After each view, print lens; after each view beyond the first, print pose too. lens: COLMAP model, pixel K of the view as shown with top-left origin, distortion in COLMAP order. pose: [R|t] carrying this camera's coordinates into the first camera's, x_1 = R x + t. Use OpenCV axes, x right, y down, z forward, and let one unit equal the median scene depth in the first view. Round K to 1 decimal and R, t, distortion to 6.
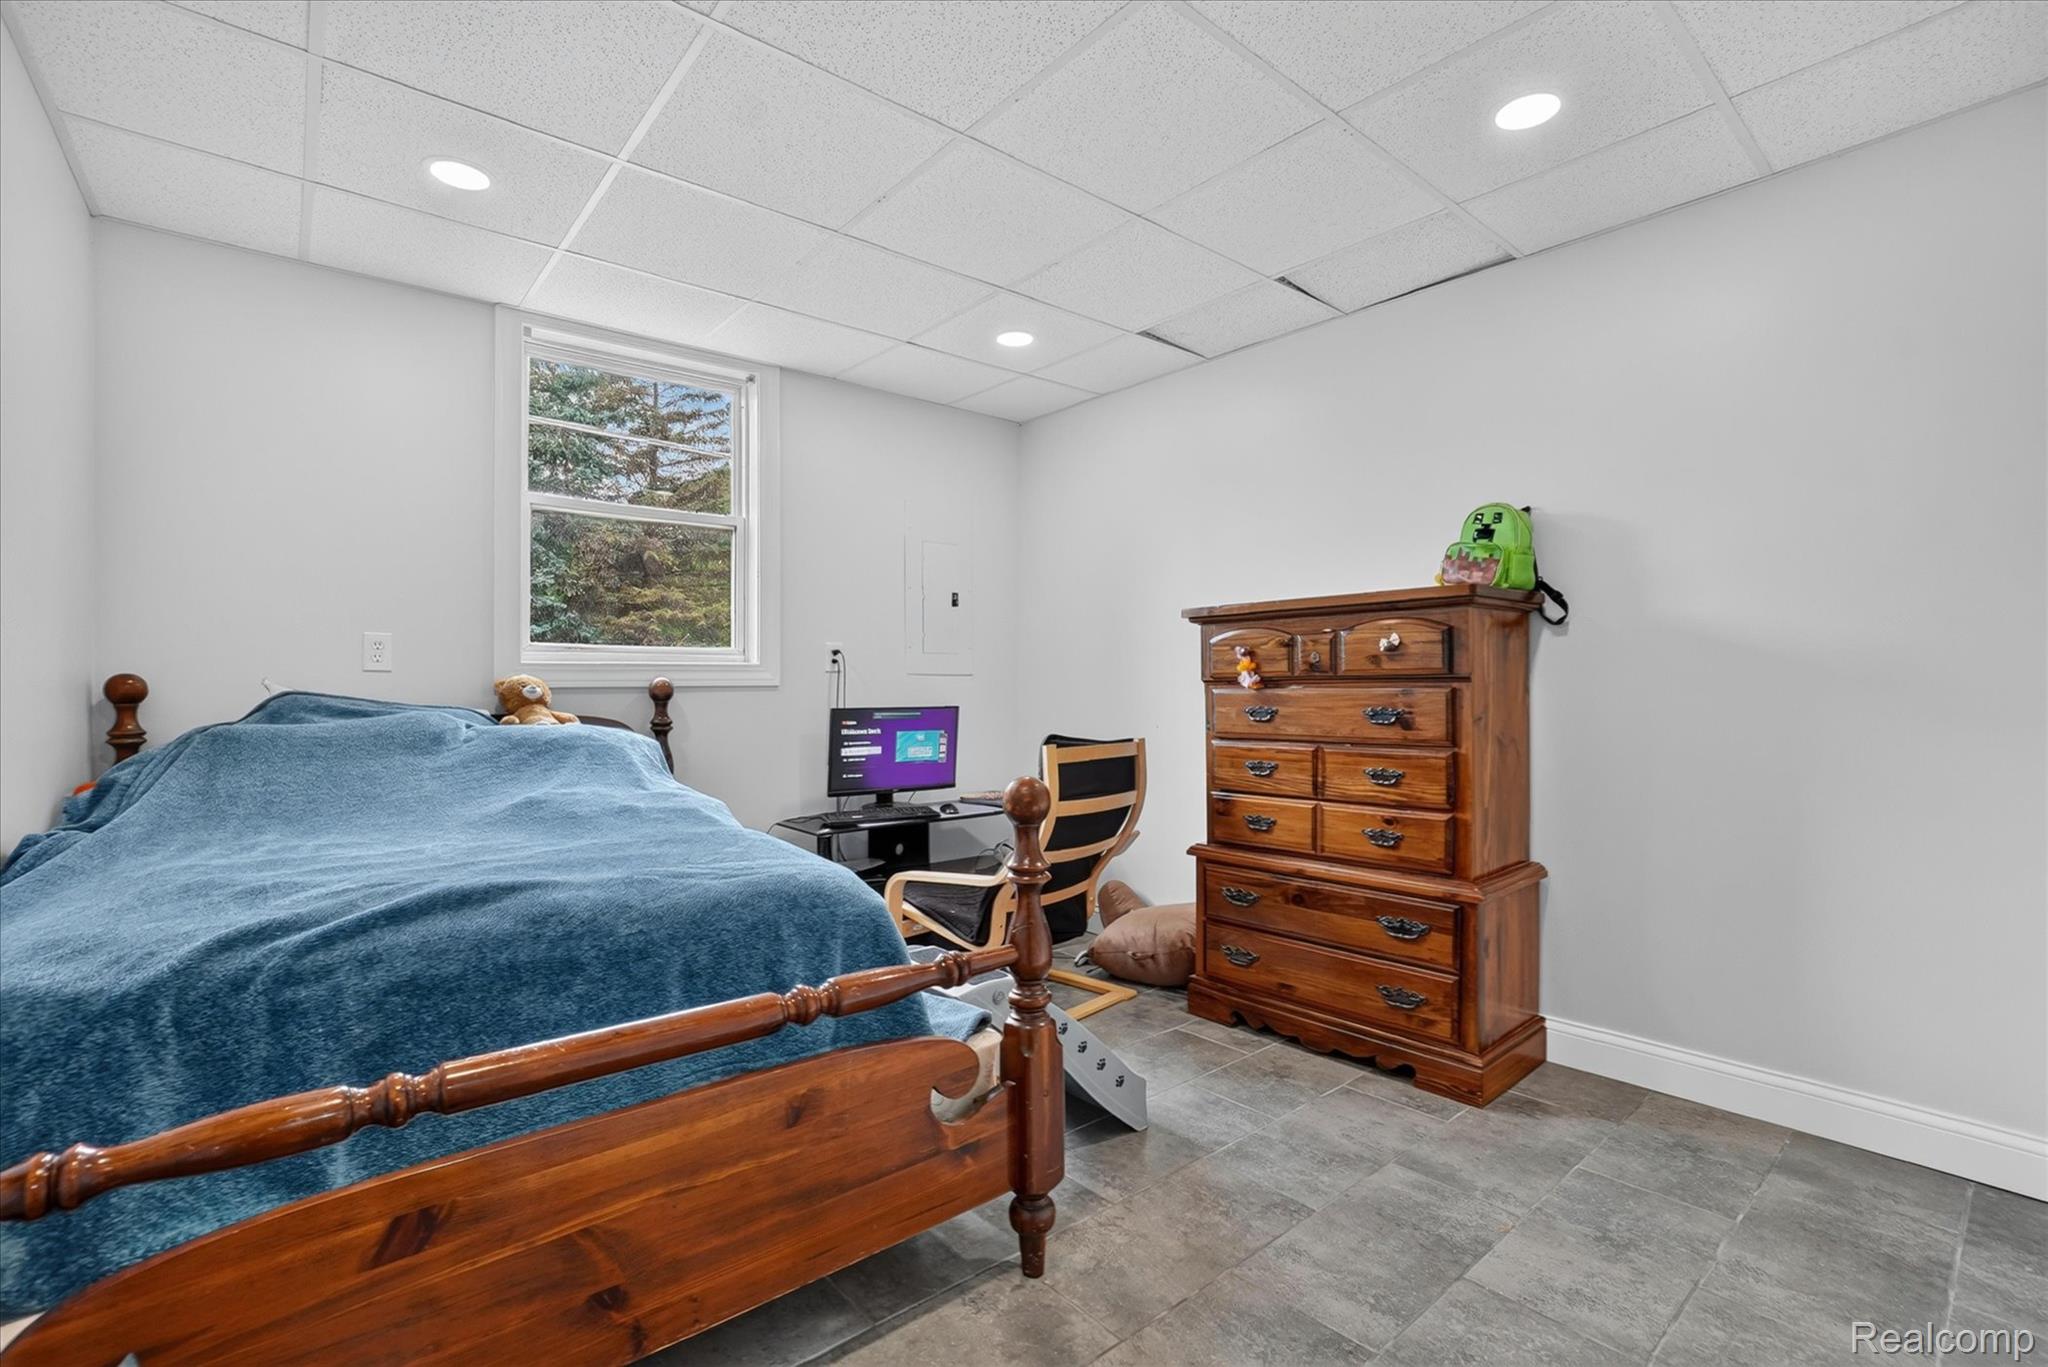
lens RADIAL K [[931.1, 0, 1029.3], [0, 931.1, 687.4], [0, 0, 1]] dist [-0.026346, -0.000503]
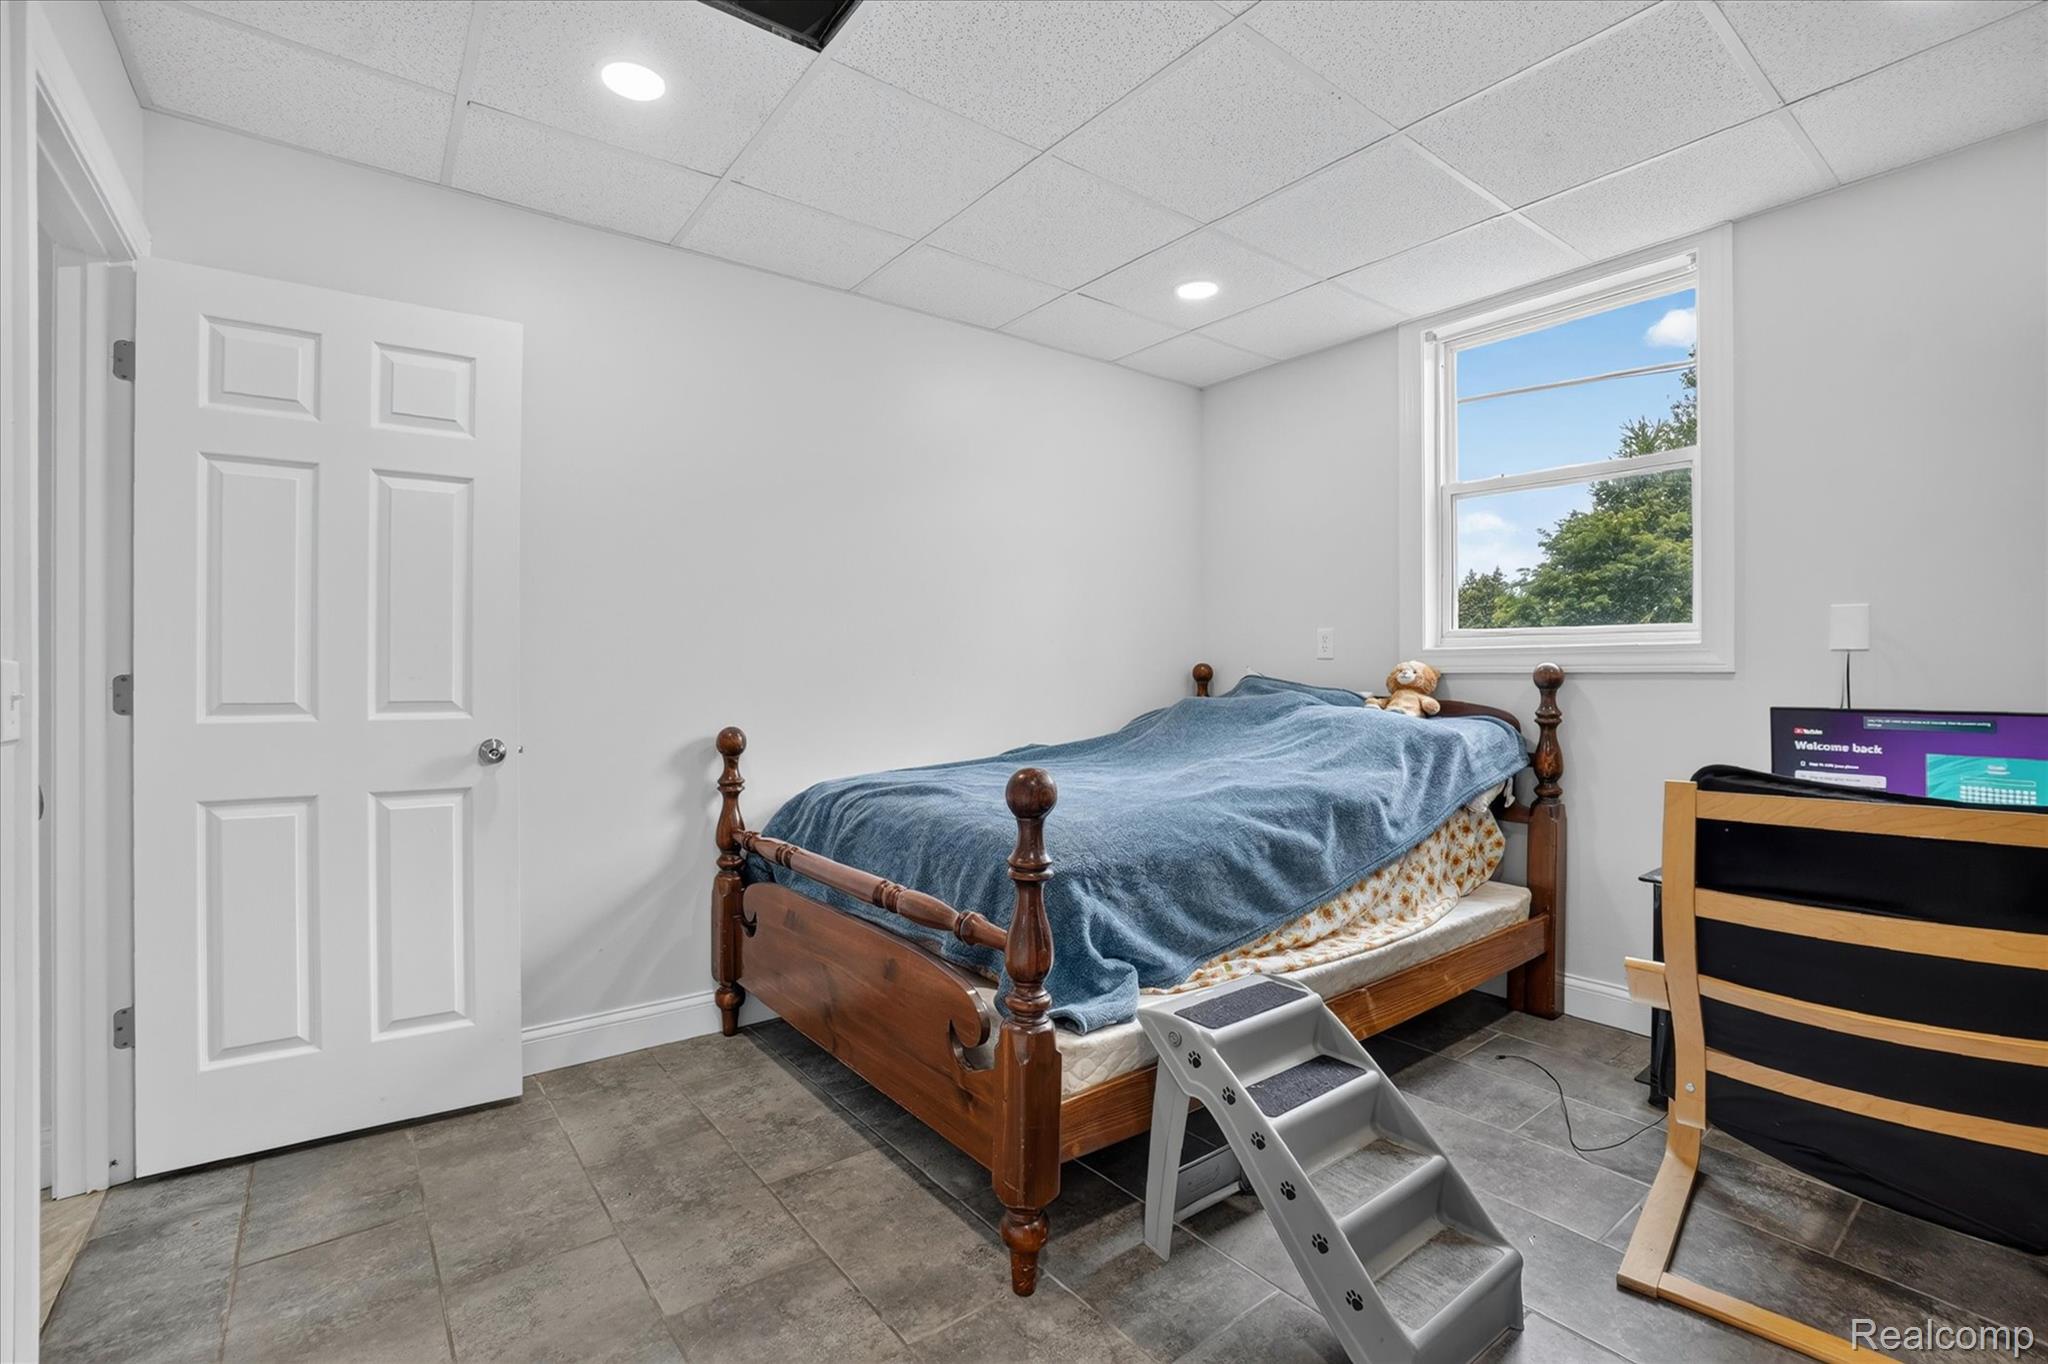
lens RADIAL K [[931.1, 0, 1030.4], [0, 931.1, 672.6], [0, 0, 1]] dist [-0.026346, -0.000503]
pose [[-0.044678, 0.004583, -0.998991, 0.493906], [-0.005098, 0.999975, 0.004815, -0.002433], [0.998988, 0.005308, -0.044654, 0.545248]]
